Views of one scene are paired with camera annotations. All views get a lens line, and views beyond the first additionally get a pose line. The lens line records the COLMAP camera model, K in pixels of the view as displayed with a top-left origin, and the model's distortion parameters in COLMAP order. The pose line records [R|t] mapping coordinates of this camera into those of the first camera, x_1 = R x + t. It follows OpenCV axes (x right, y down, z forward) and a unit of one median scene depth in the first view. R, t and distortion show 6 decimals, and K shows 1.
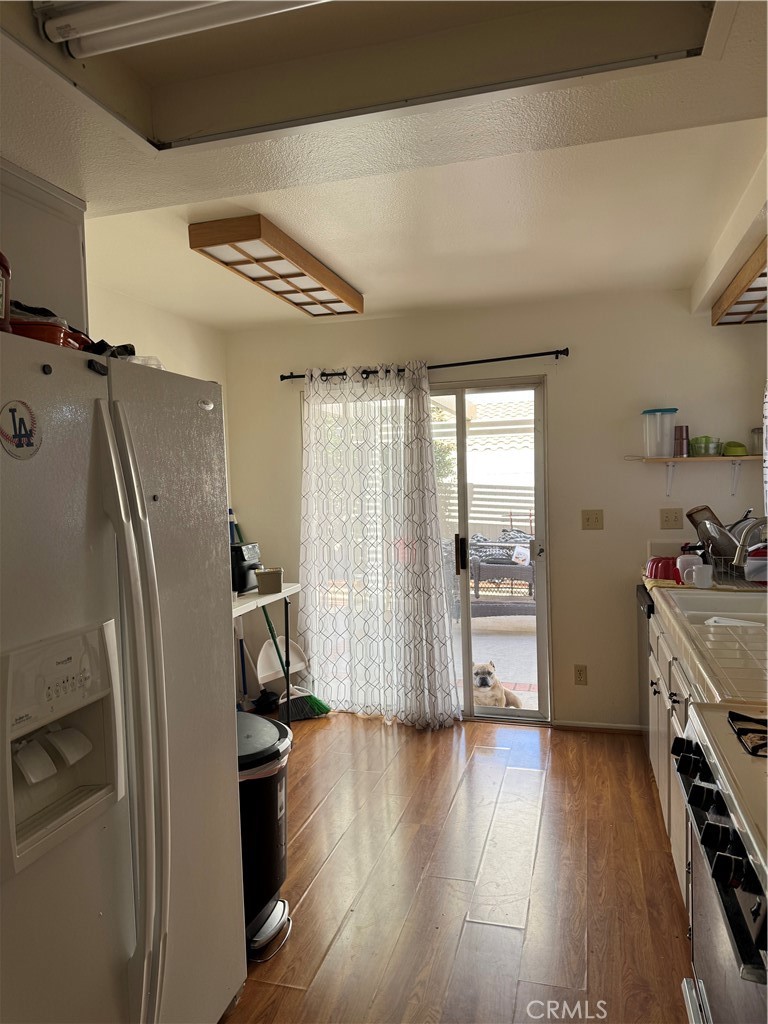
lens RADIAL K [[710.7, 0, 375.5], [0, 710.7, 513.0], [0, 0, 1]] dist [0.168024, -0.324929]
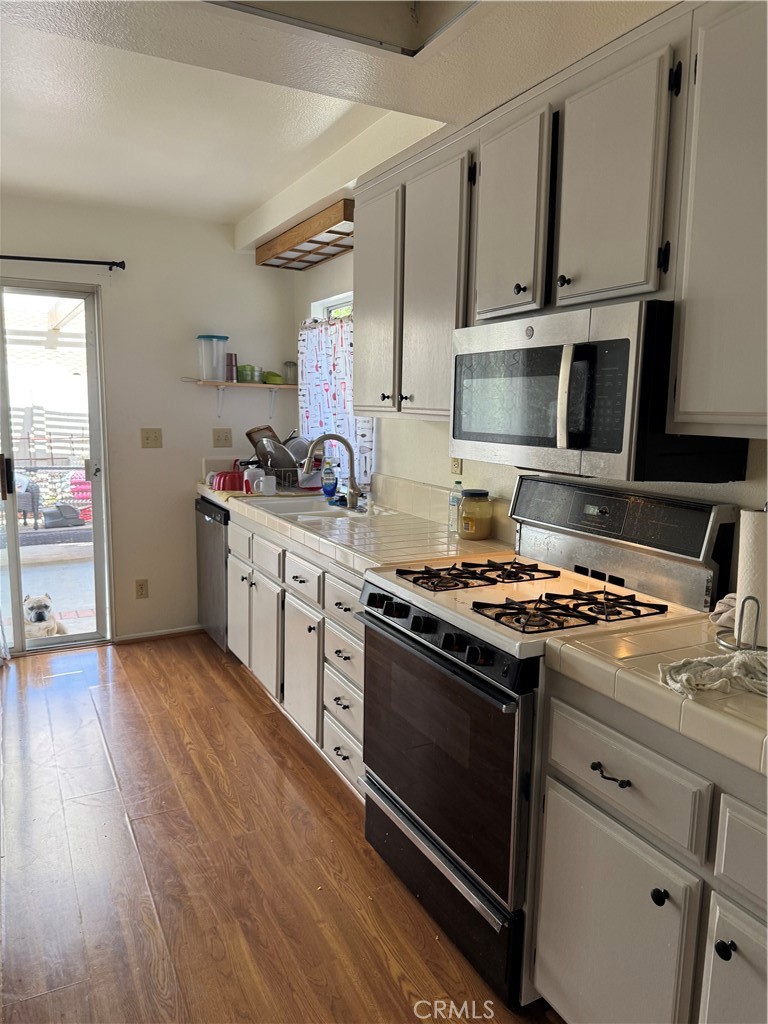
lens RADIAL K [[710.7, 0, 375.5], [0, 710.7, 513.0], [0, 0, 1]] dist [0.168024, -0.324929]
pose [[0.725411, -0.066894, 0.685057, -0.188278], [-0.001019, 0.995161, 0.098254, 0.014613], [-0.688315, -0.071973, 0.721833, 0.031284]]
